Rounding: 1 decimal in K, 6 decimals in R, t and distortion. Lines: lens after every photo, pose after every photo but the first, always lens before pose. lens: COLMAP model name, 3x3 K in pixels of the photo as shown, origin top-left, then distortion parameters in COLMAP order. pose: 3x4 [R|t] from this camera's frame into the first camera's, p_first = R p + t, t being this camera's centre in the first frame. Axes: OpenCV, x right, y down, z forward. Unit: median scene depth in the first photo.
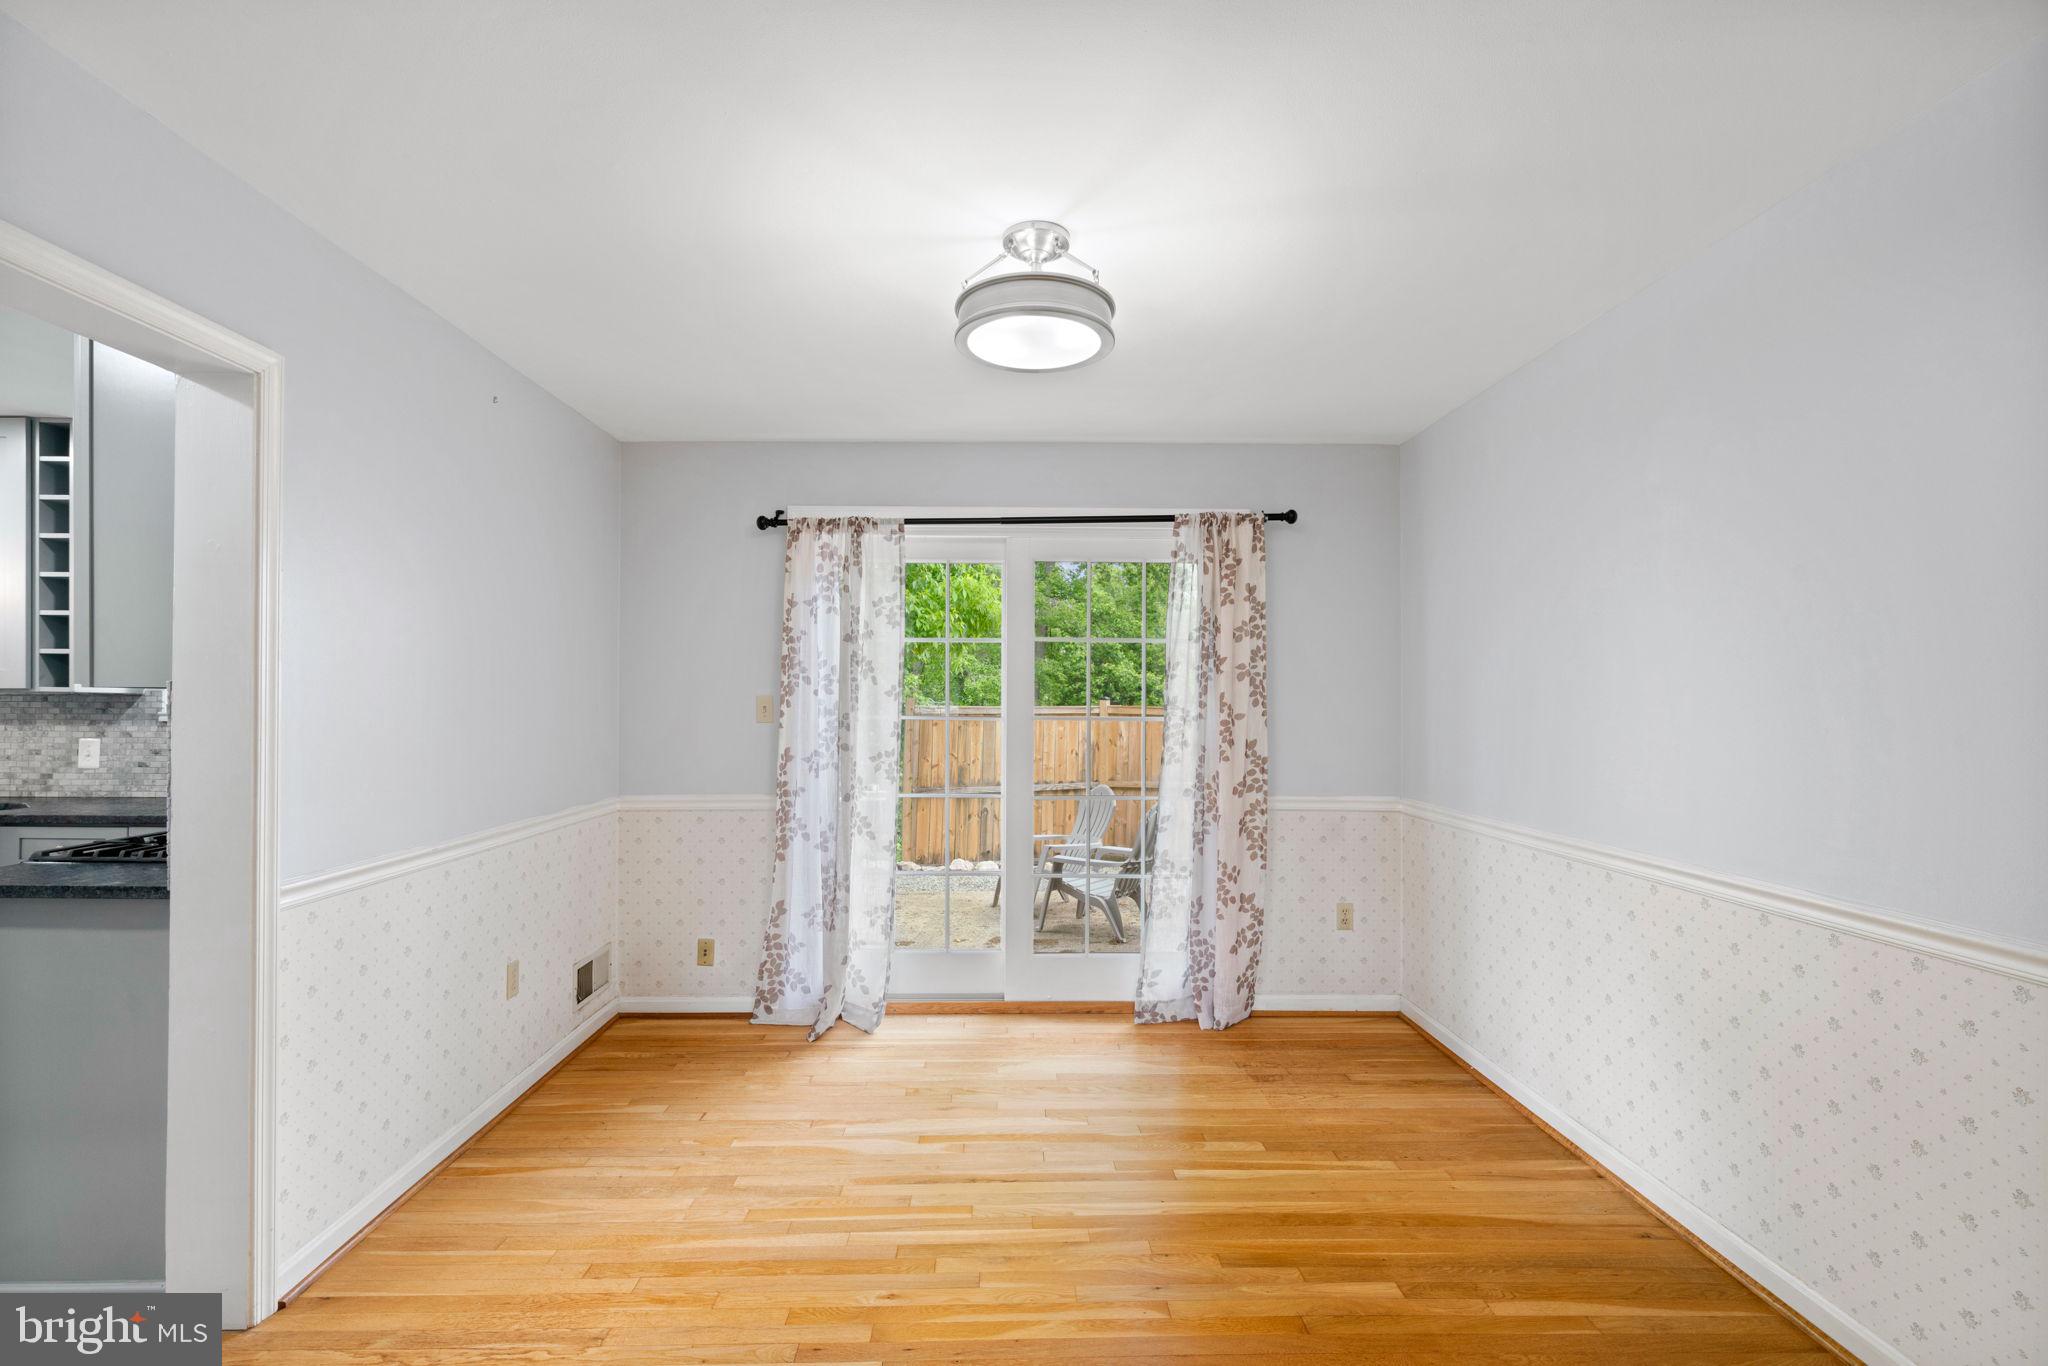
lens RADIAL K [[927.5, 0, 1020.0], [0, 927.5, 703.3], [0, 0, 1]] dist [-0.004033, 0.000034]
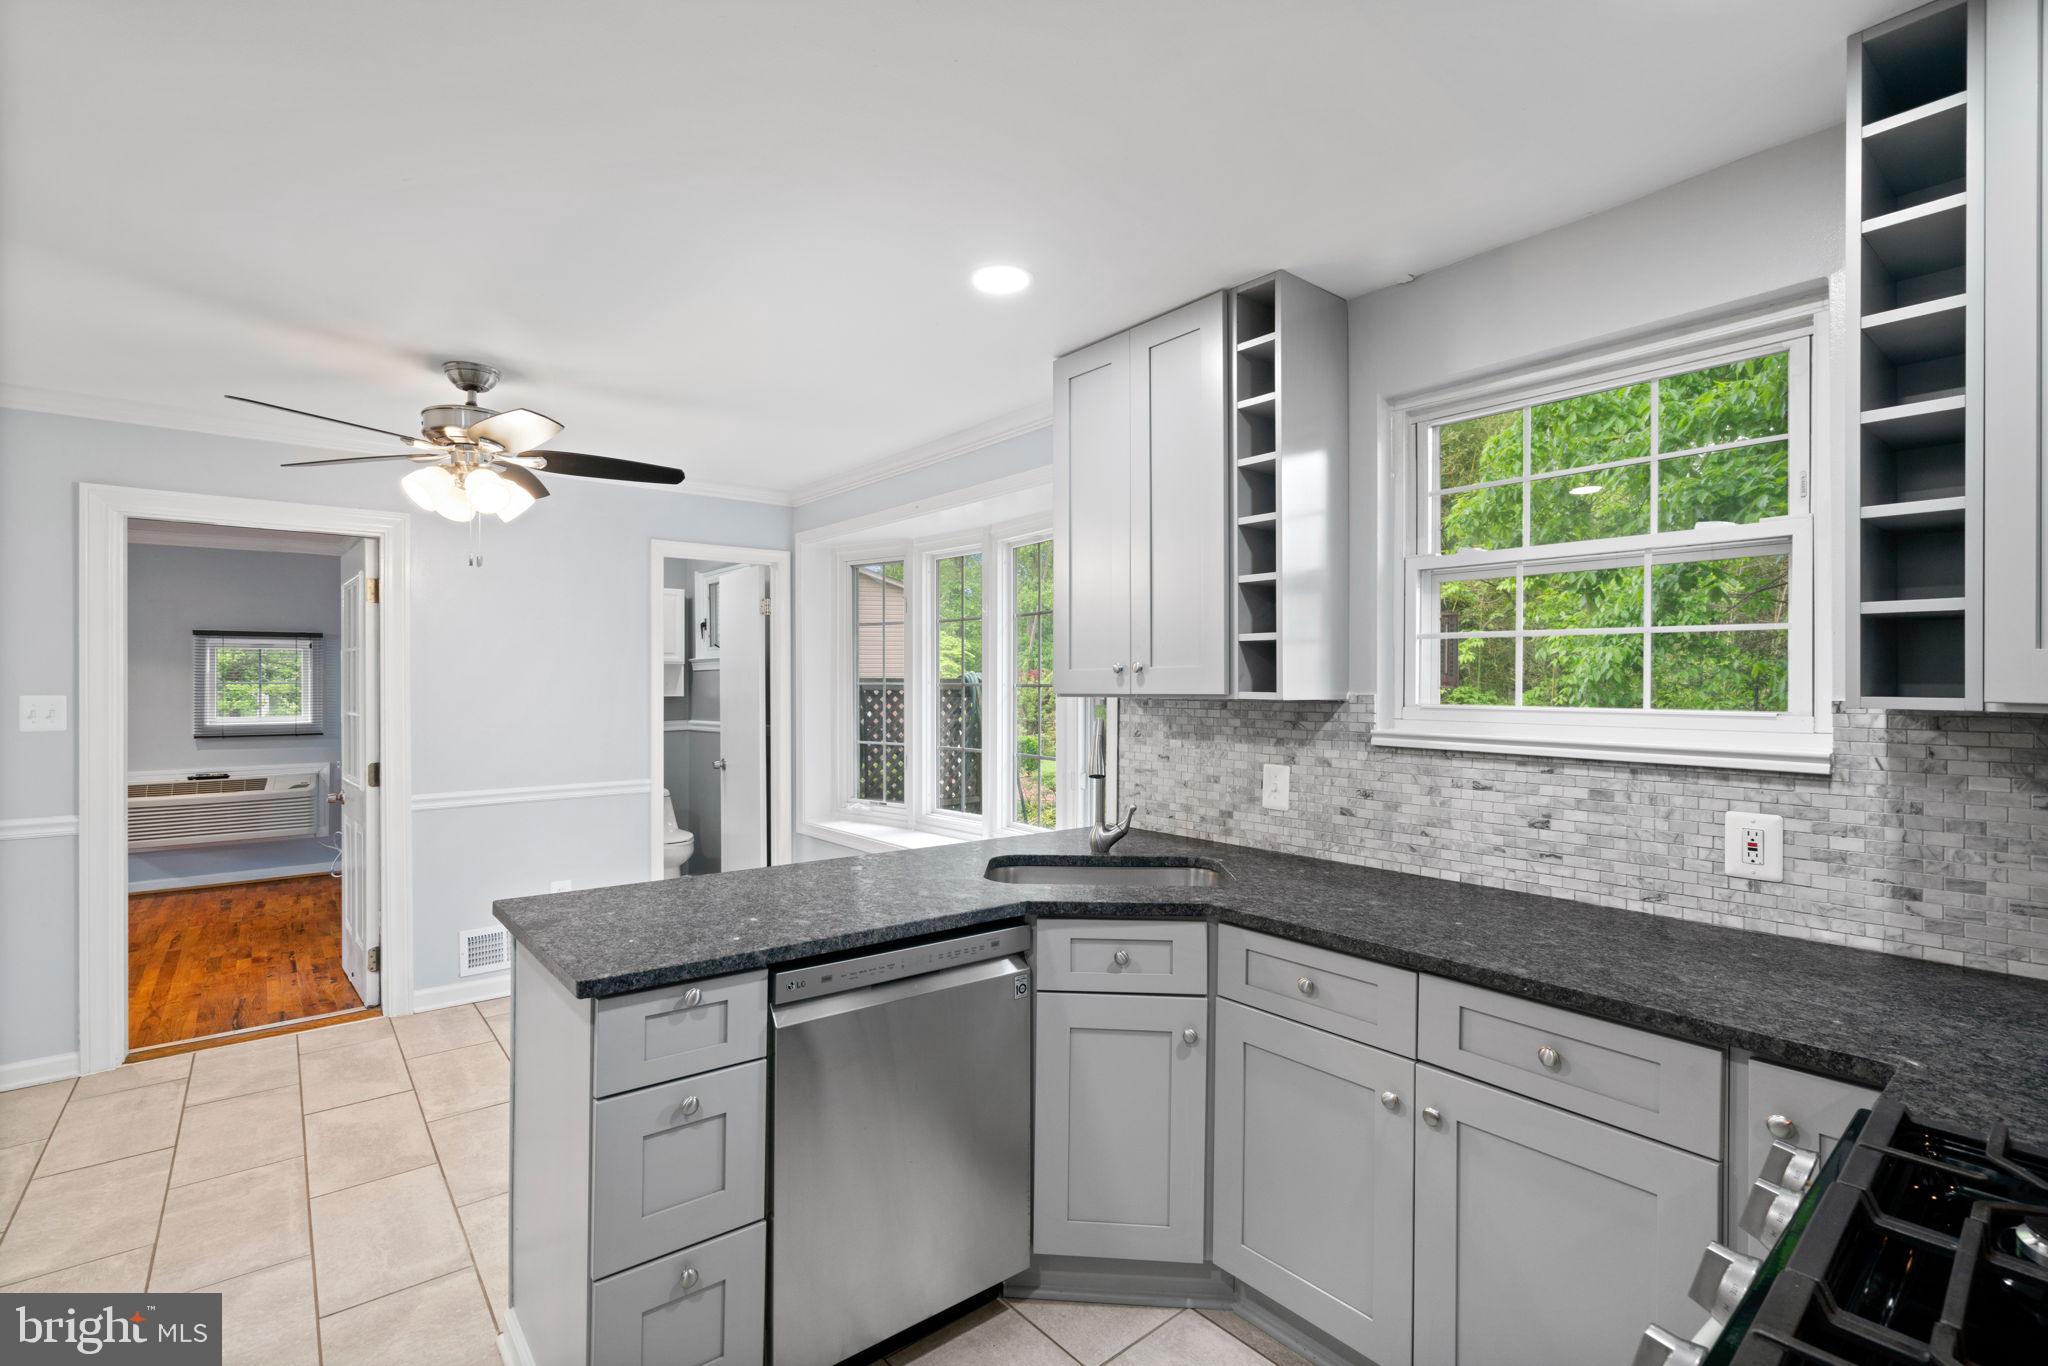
lens RADIAL K [[927.5, 0, 1020.0], [0, 927.5, 703.3], [0, 0, 1]] dist [-0.004033, 0.000034]
pose [[0.621697, 0.015545, -0.783103, -0.592709], [-0.000833, 0.999816, 0.019186, -0.020248], [0.783257, -0.011275, 0.621596, 0.430336]]
